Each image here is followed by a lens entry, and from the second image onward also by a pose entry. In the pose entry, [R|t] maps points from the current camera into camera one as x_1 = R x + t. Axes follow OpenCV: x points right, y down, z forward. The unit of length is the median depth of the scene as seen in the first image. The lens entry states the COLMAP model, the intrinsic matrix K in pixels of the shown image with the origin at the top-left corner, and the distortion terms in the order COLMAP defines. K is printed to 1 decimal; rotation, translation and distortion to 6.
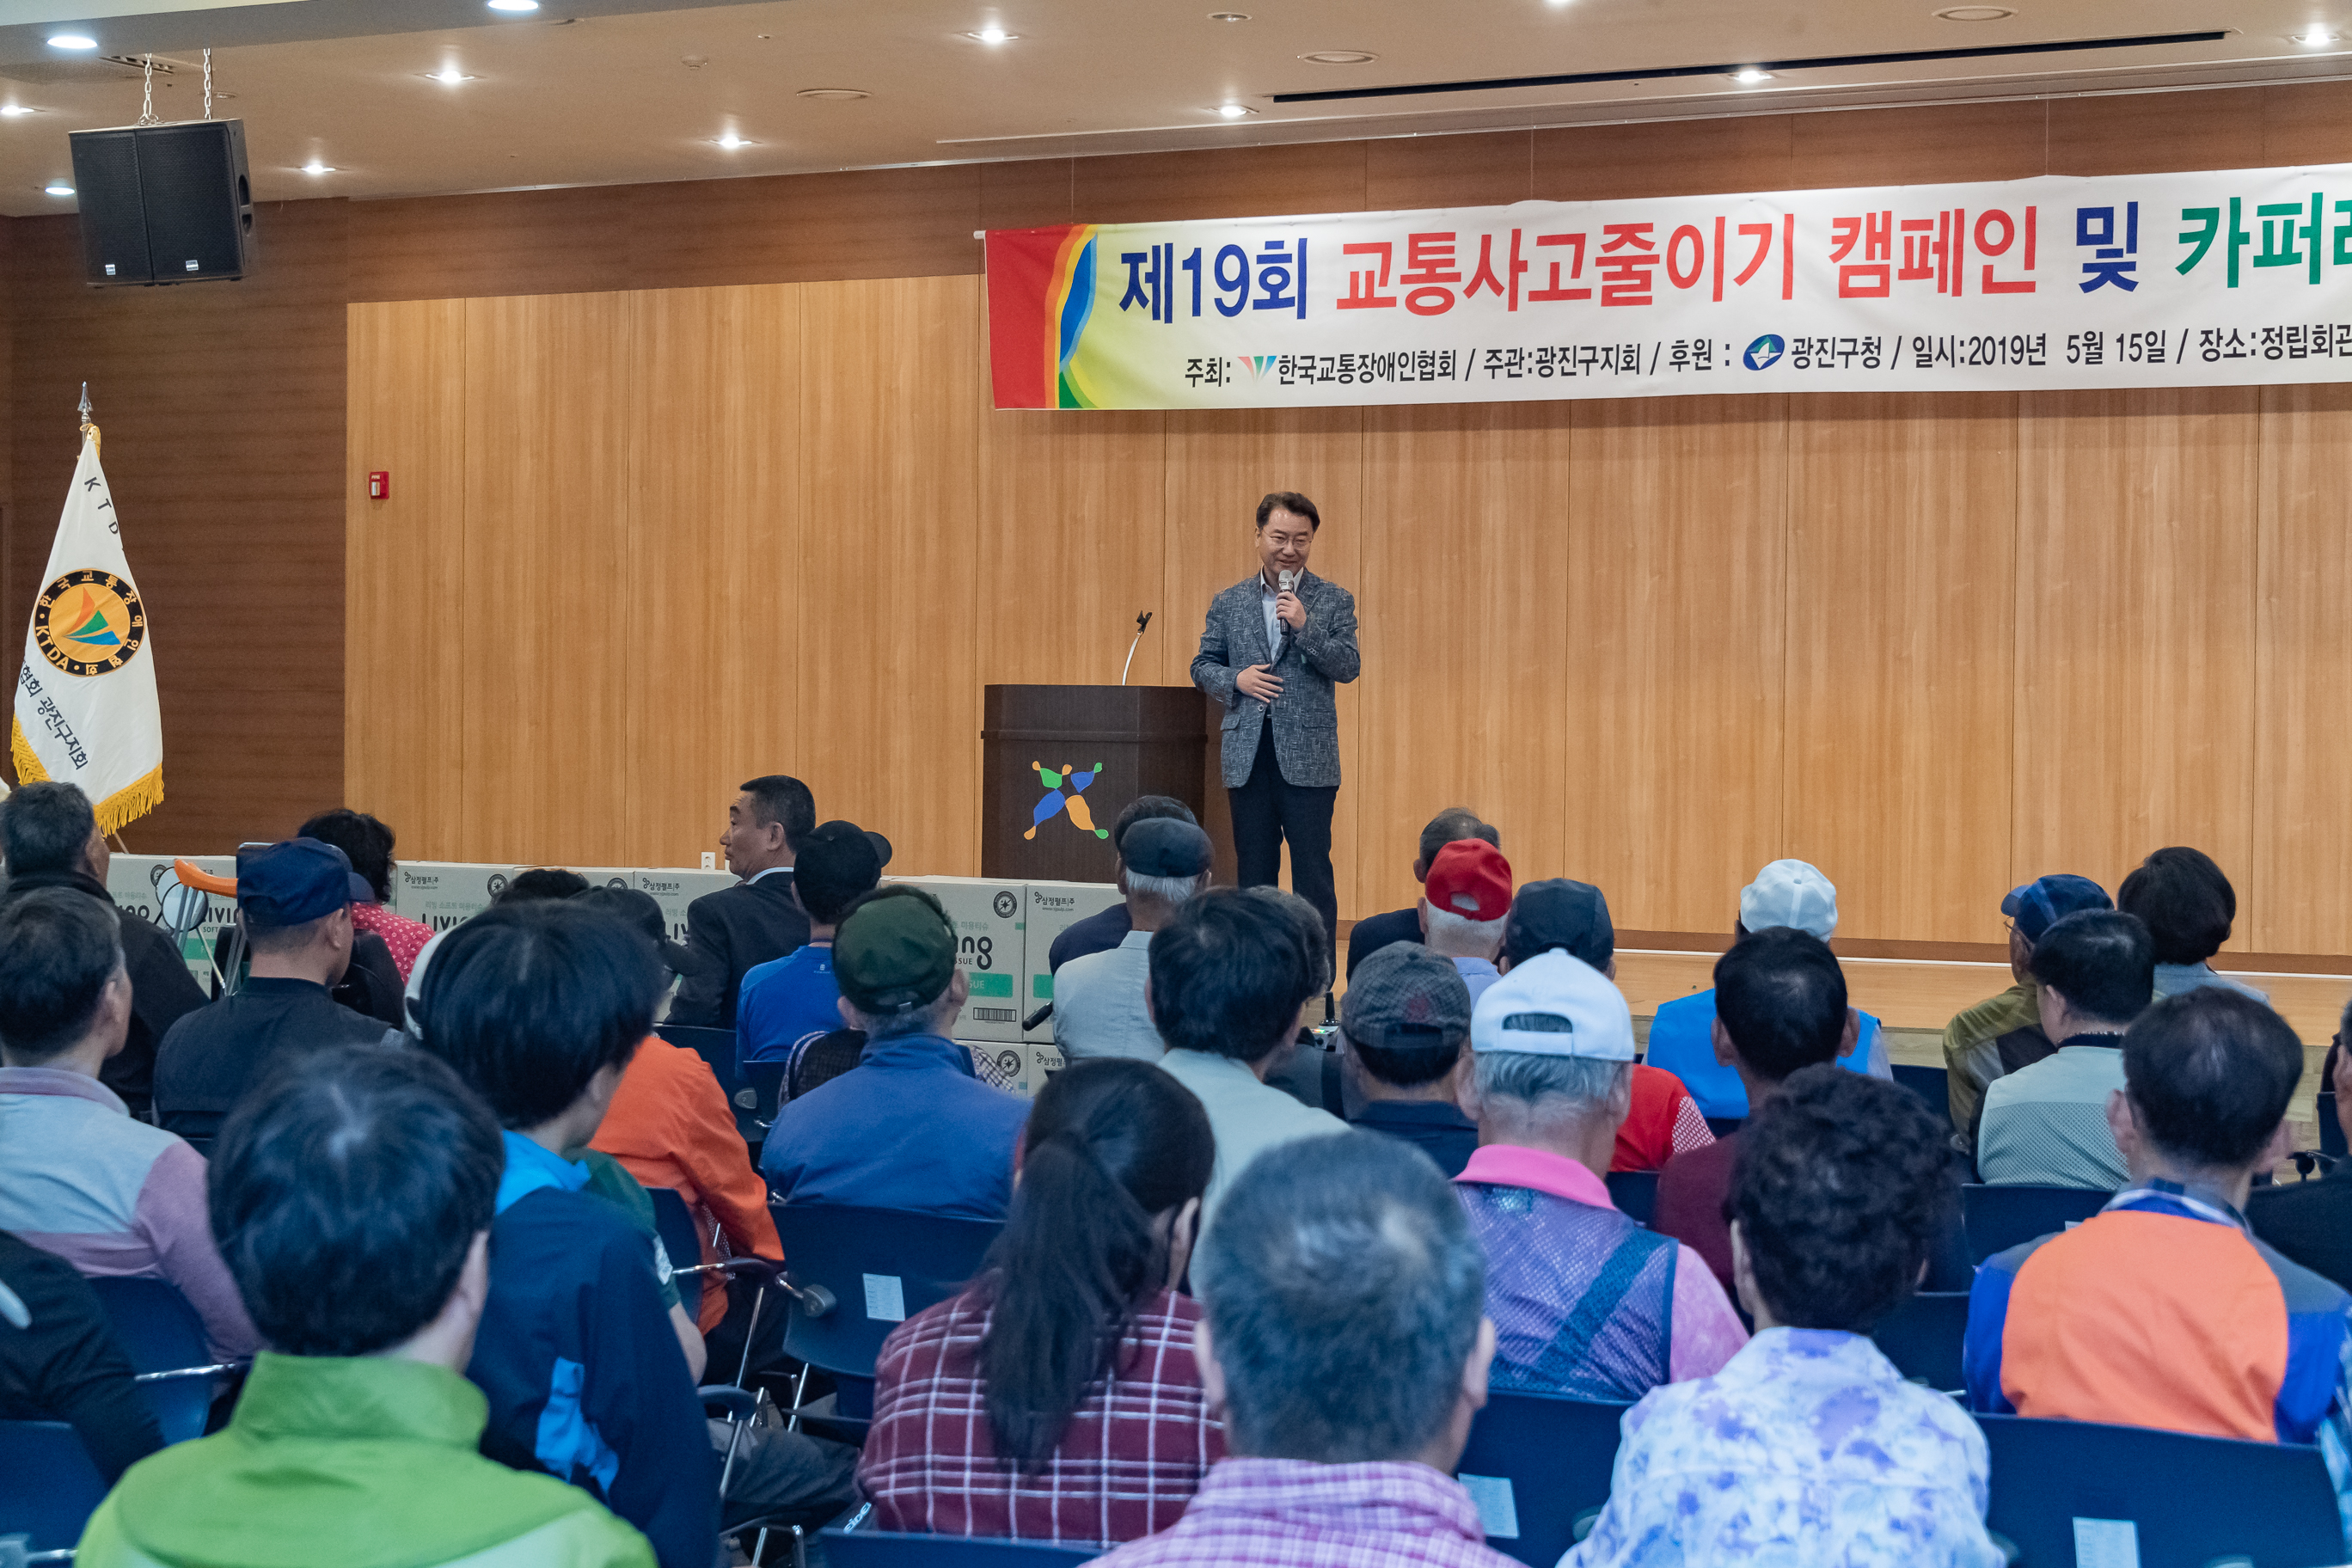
lens RADIAL K [[3917.1, 0, 1220.6], [0, 3917.1, 778.9], [0, 0, 1]] dist [-0.029406, 0.000000]
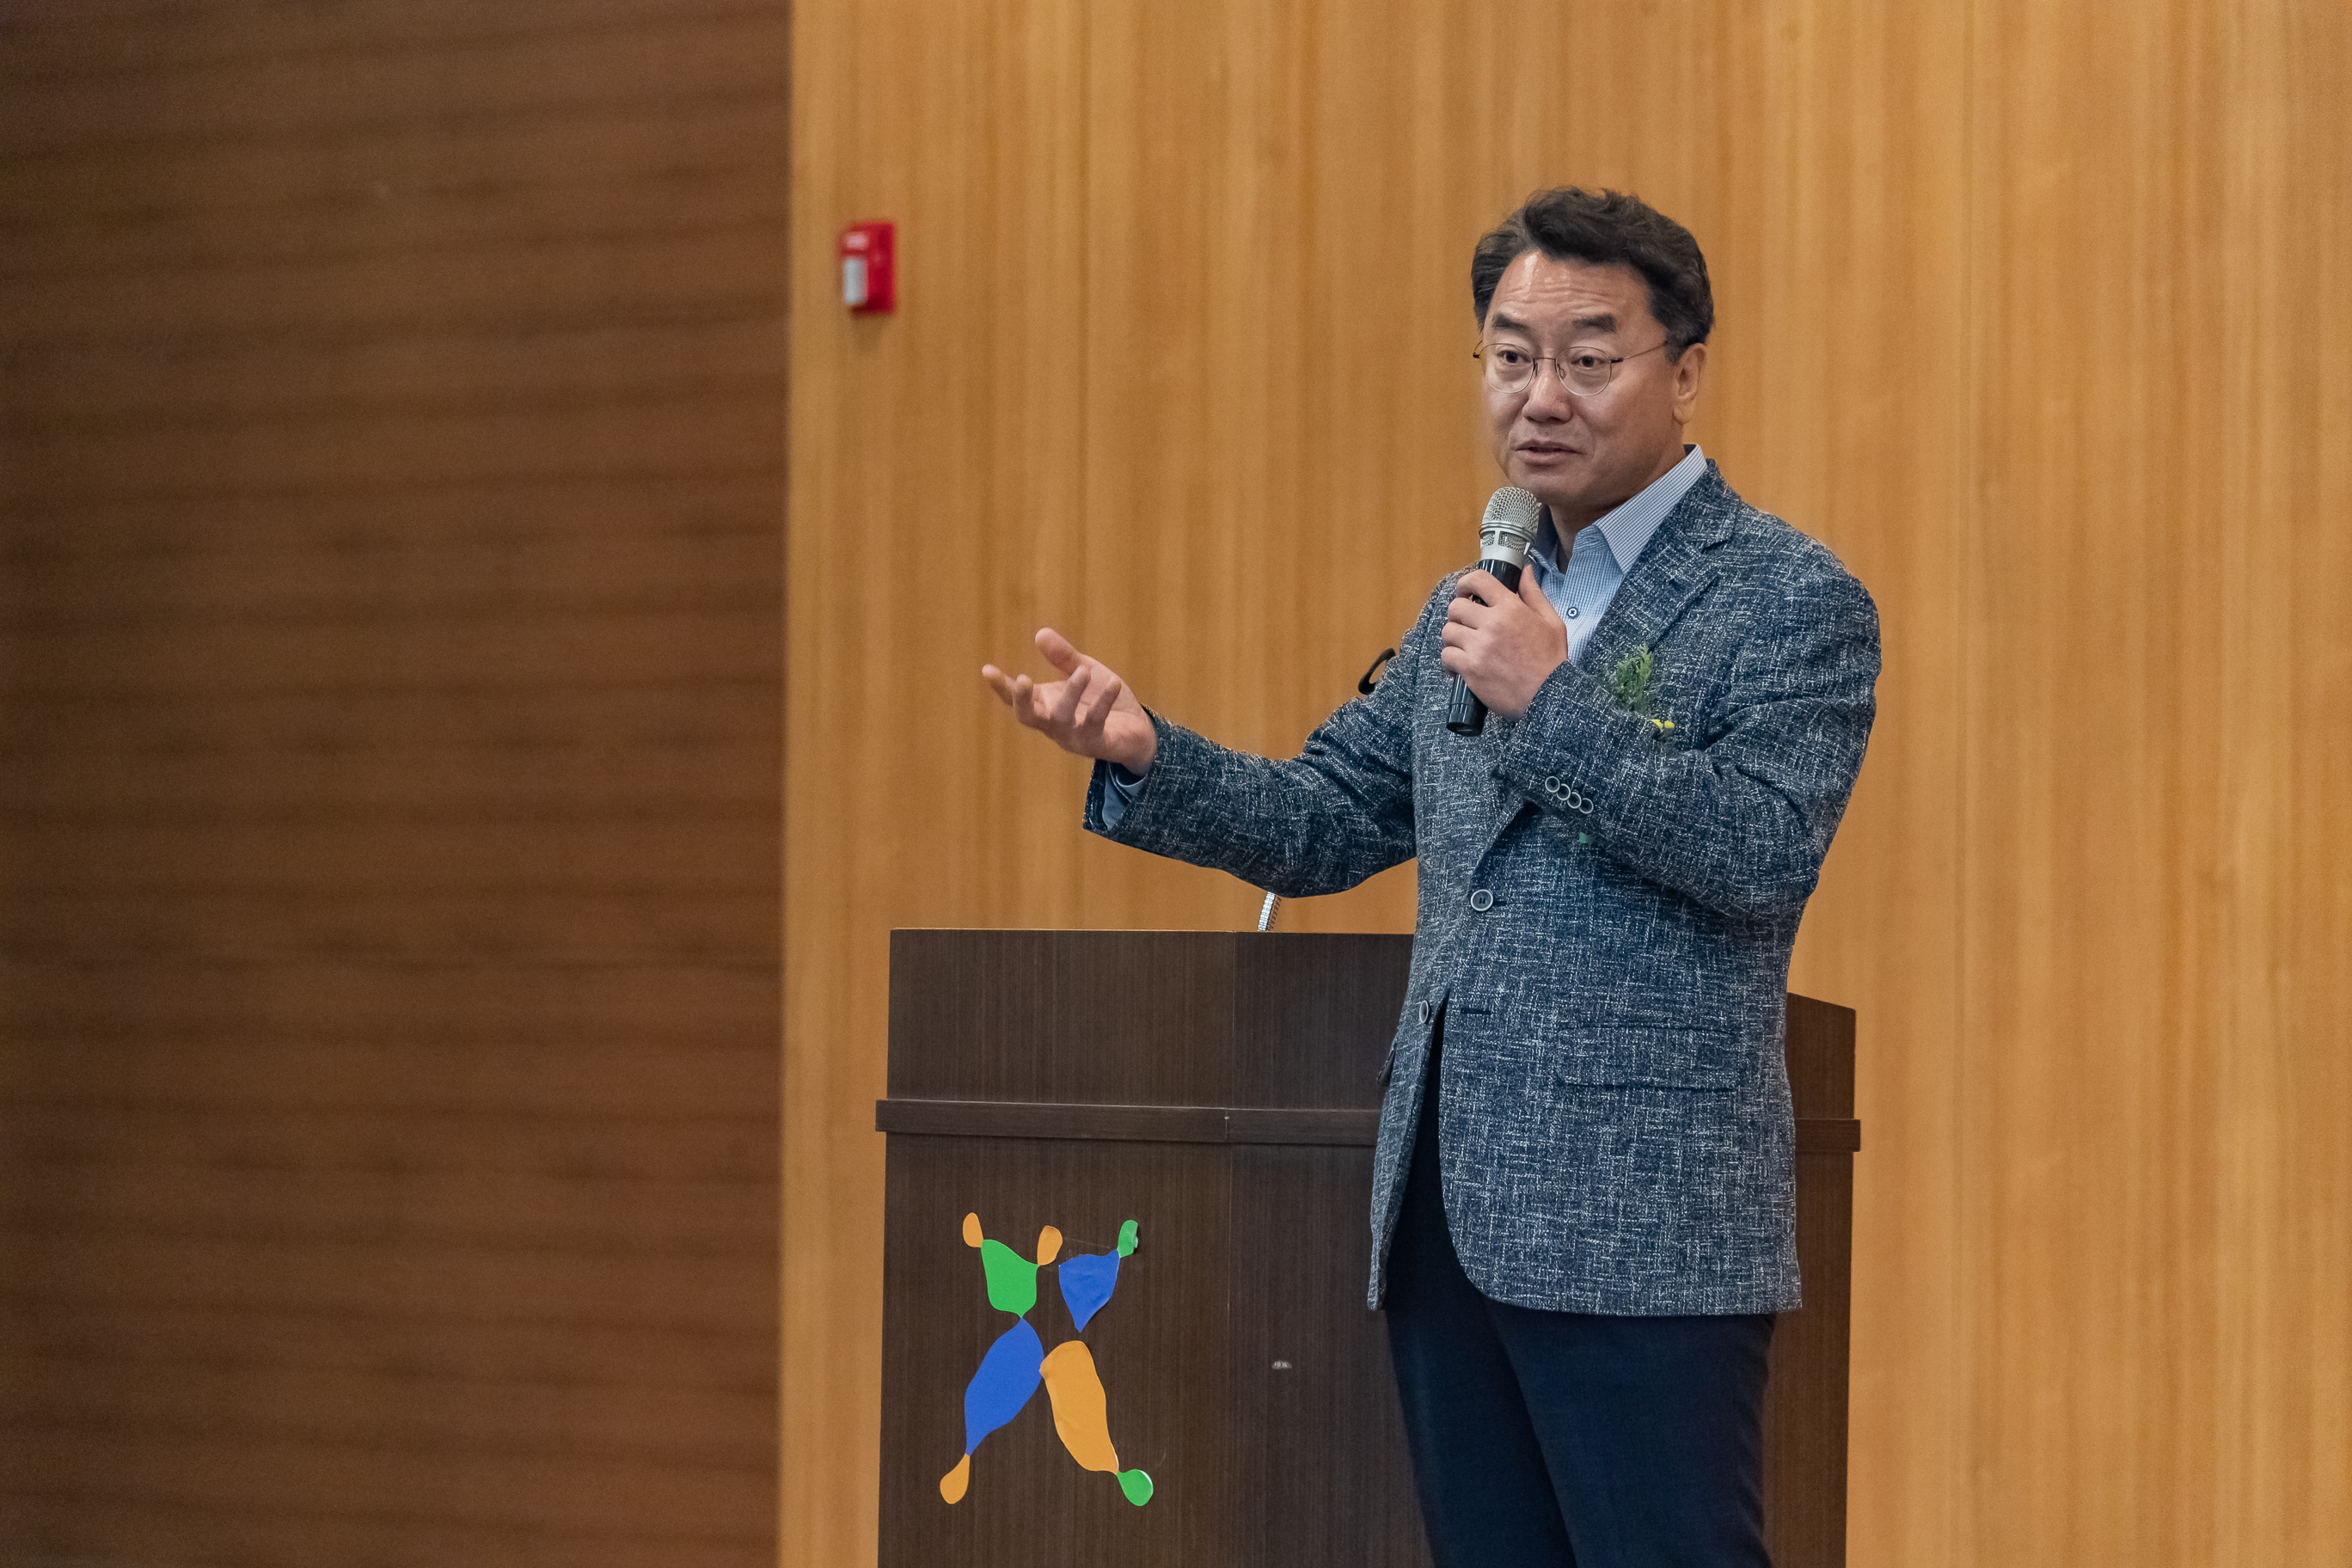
lens RADIAL K [[12795.2, 0, 1174.8], [0, 12795.2, 783.3], [0, 0, 1]] dist [-0.316795, 0.000000]
pose [[0.896589, -0.009813, -0.442756, 0.279251], [-0.006444, 0.999360, -0.035199, -0.002567], [0.442817, 0.034412, 0.895951, 0.171021]]
